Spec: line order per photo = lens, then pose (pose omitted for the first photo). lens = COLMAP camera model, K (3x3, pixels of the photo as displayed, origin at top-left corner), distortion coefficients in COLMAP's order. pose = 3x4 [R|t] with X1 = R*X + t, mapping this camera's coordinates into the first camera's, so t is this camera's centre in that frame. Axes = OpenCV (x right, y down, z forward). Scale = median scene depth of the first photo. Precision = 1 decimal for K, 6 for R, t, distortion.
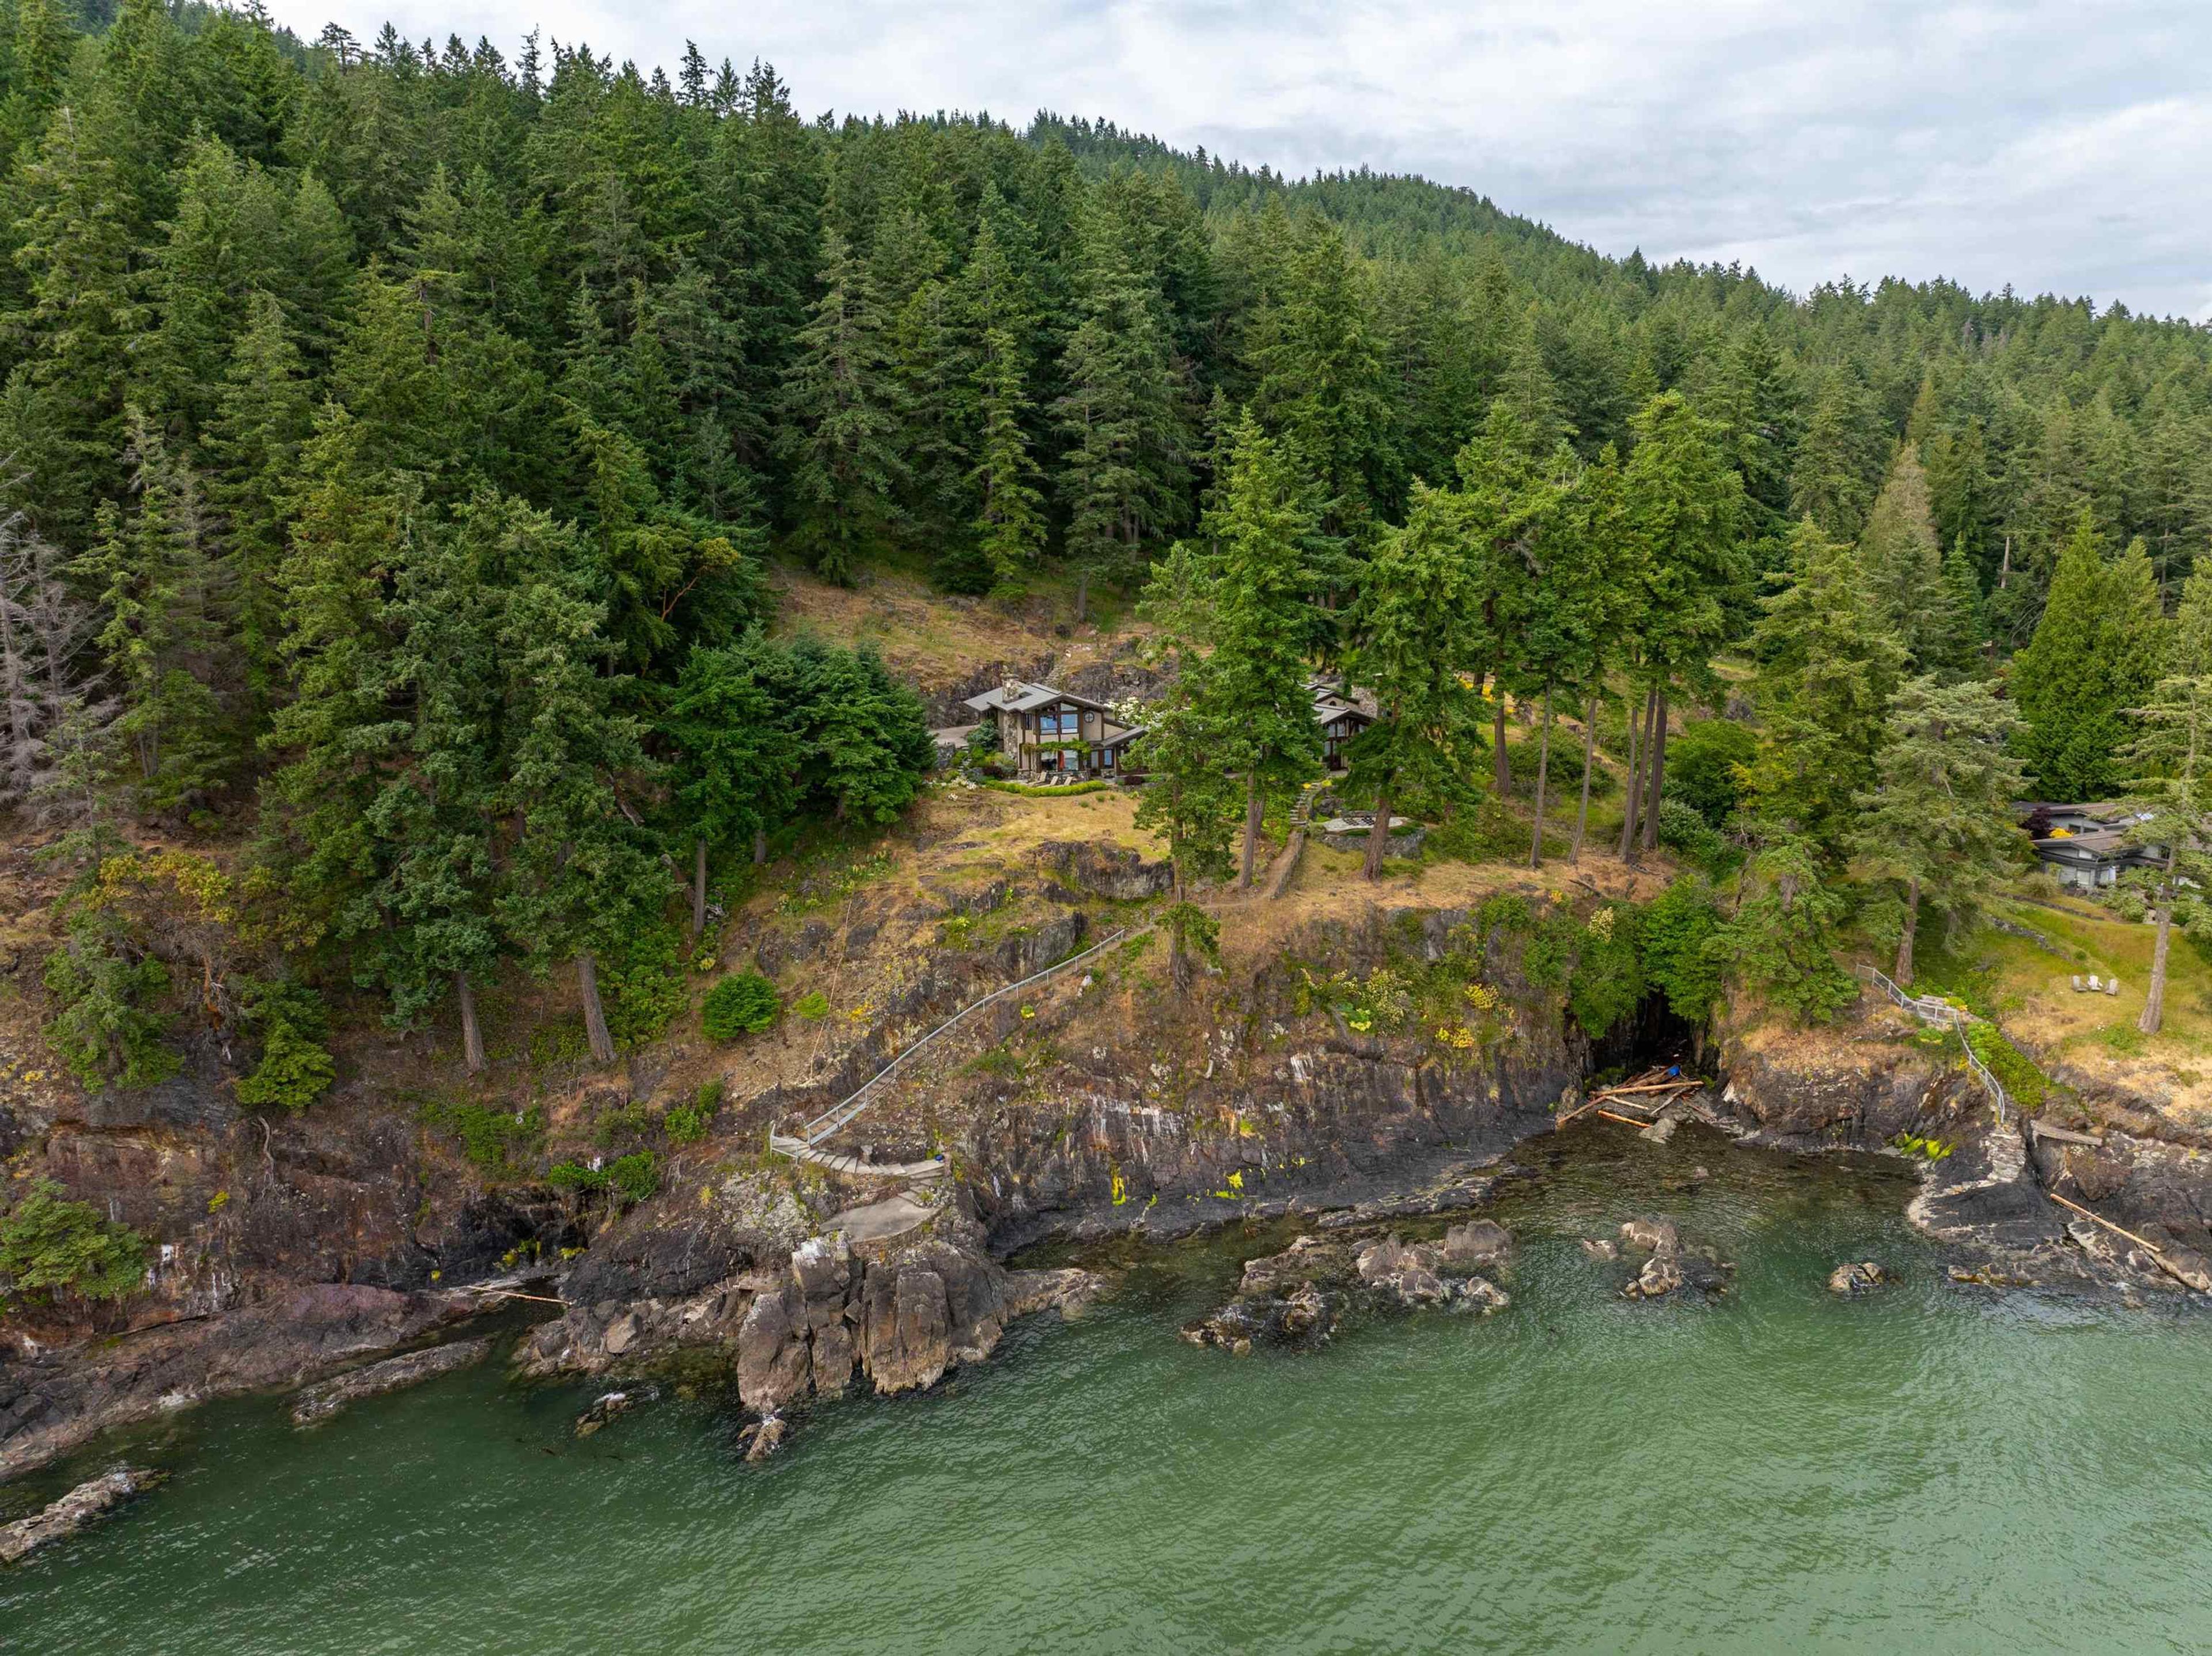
lens RADIAL K [[1550.9, 0, 1105.5], [0, 1550.9, 827.1], [0, 0, 1]] dist [-0.033034, 0.001757]
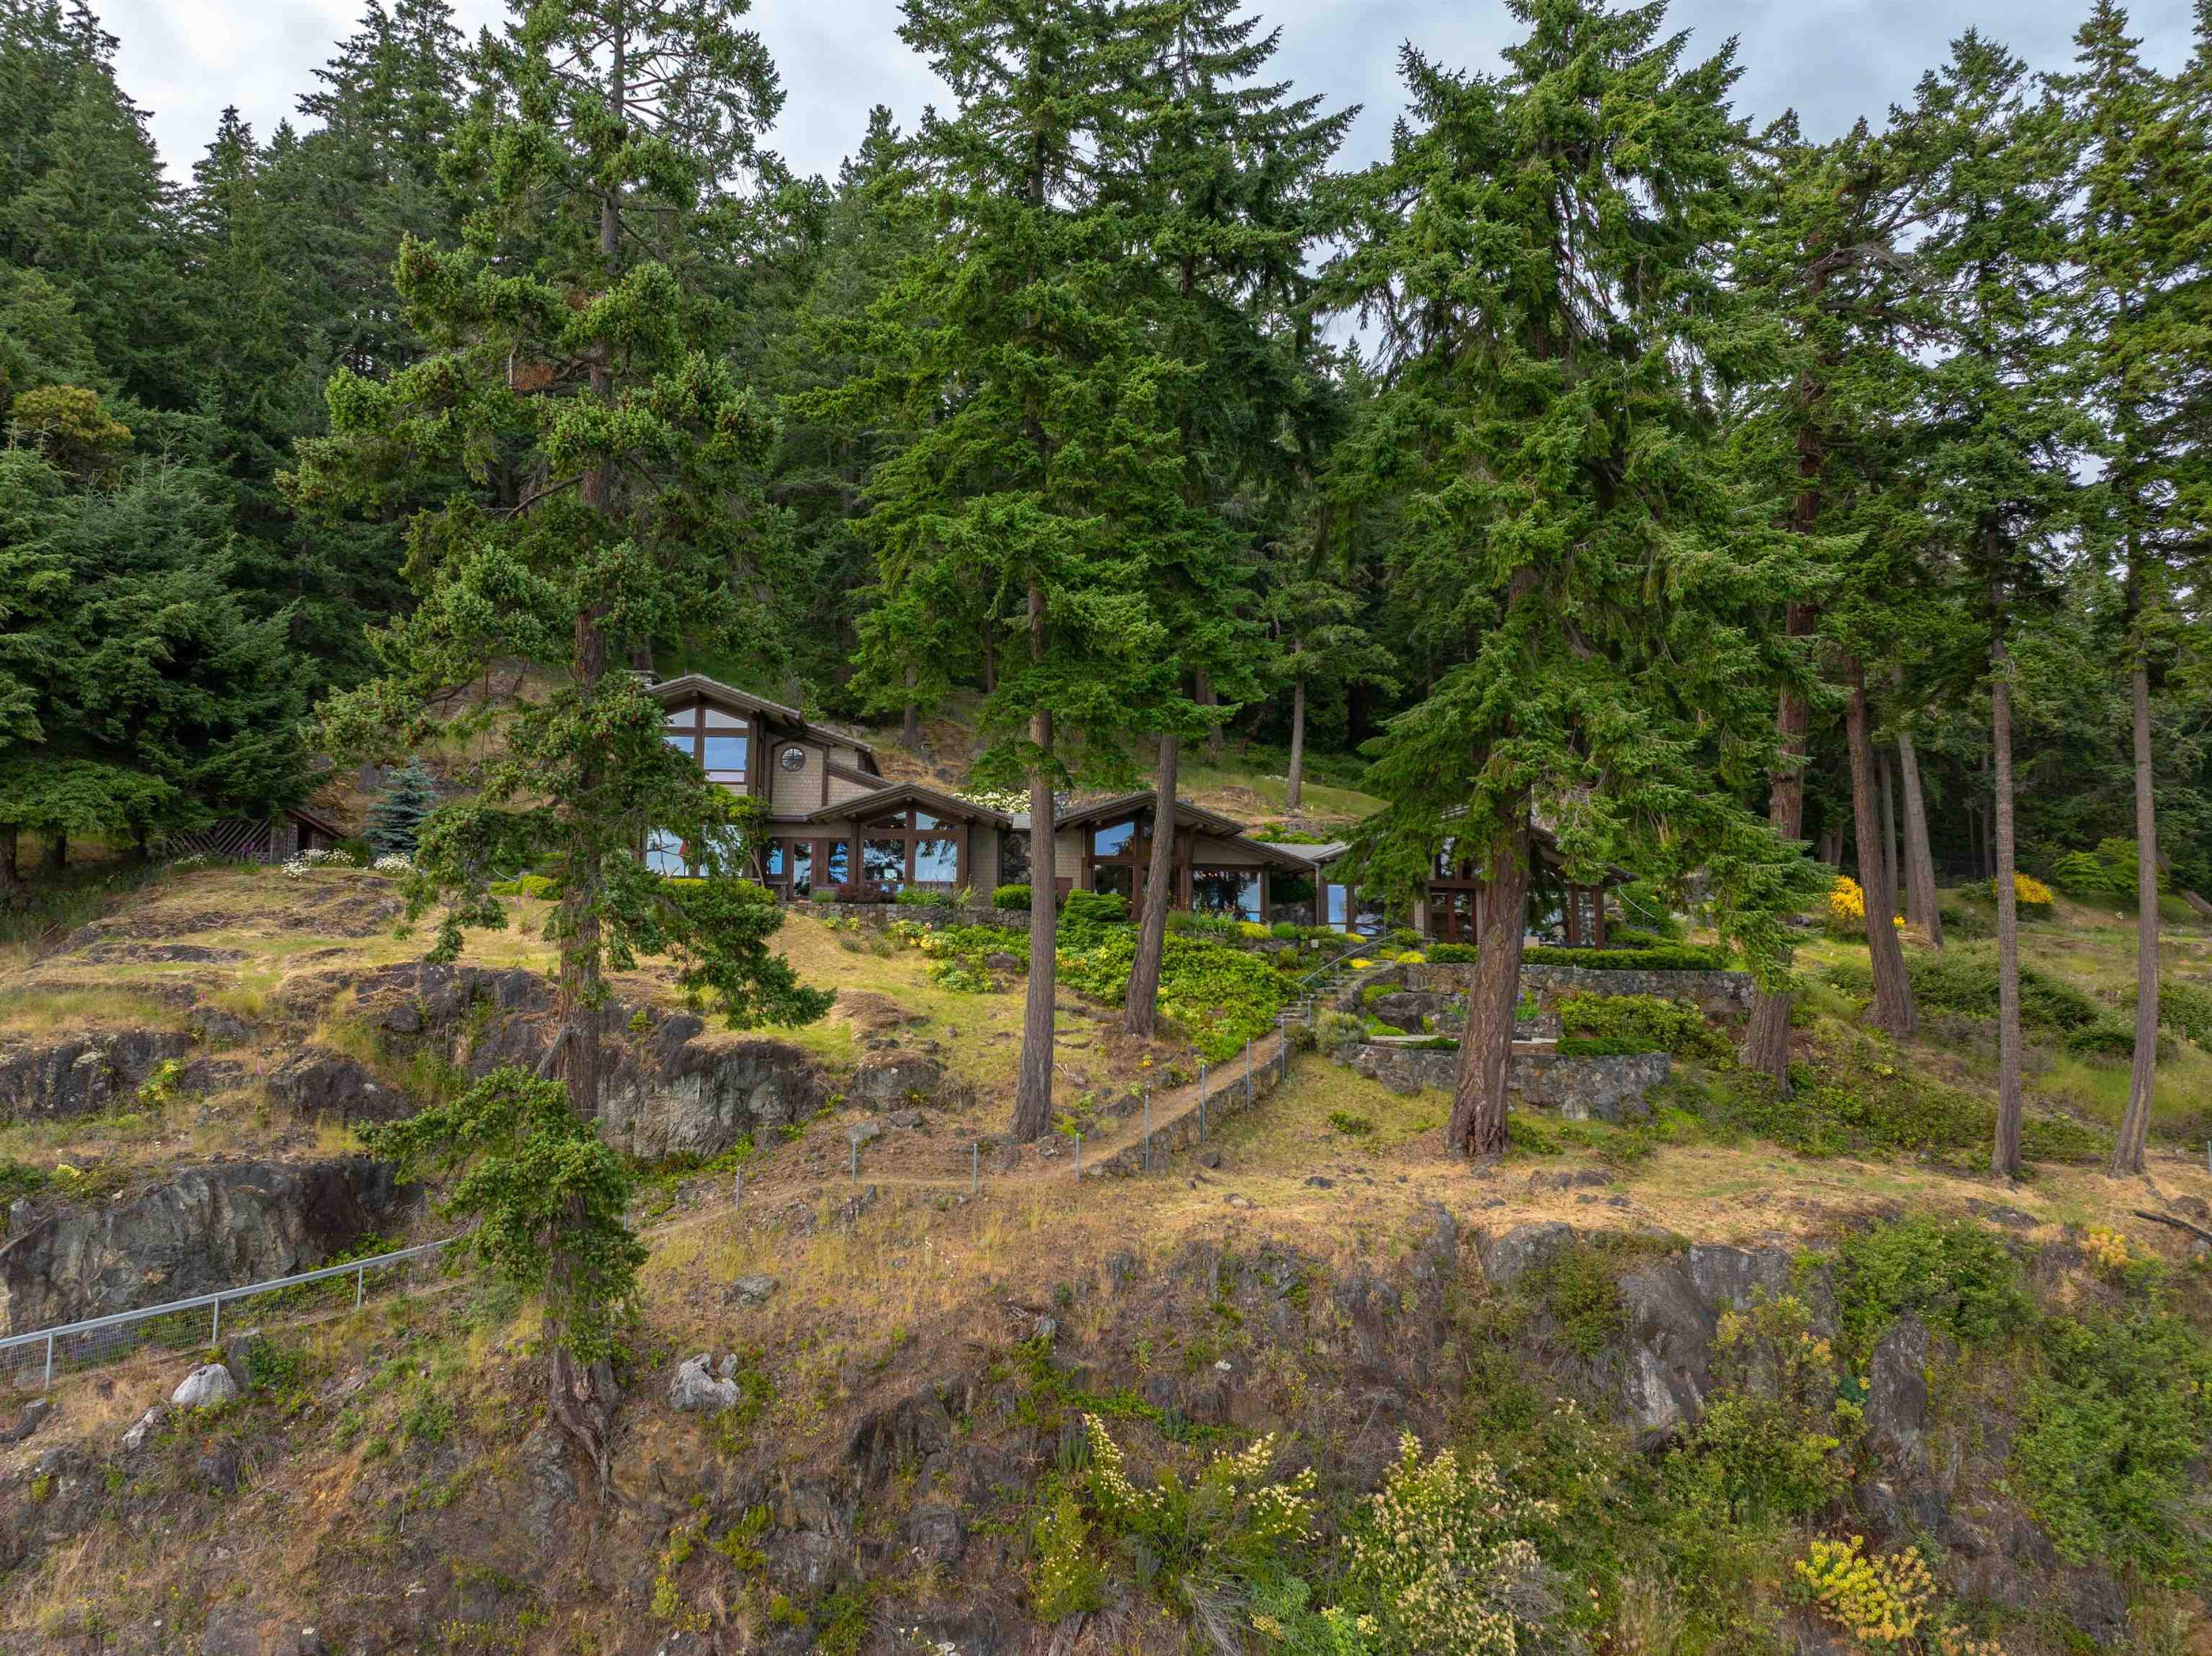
lens RADIAL K [[1550.9, 0, 1107.9], [0, 1550.9, 830.0], [0, 0, 1]] dist [-0.033034, 0.001757]
pose [[0.977227, -0.009287, -0.211994, 0.171613], [-0.054554, 0.954466, -0.293289, 0.069056], [0.205065, 0.298175, 0.932223, 0.687324]]
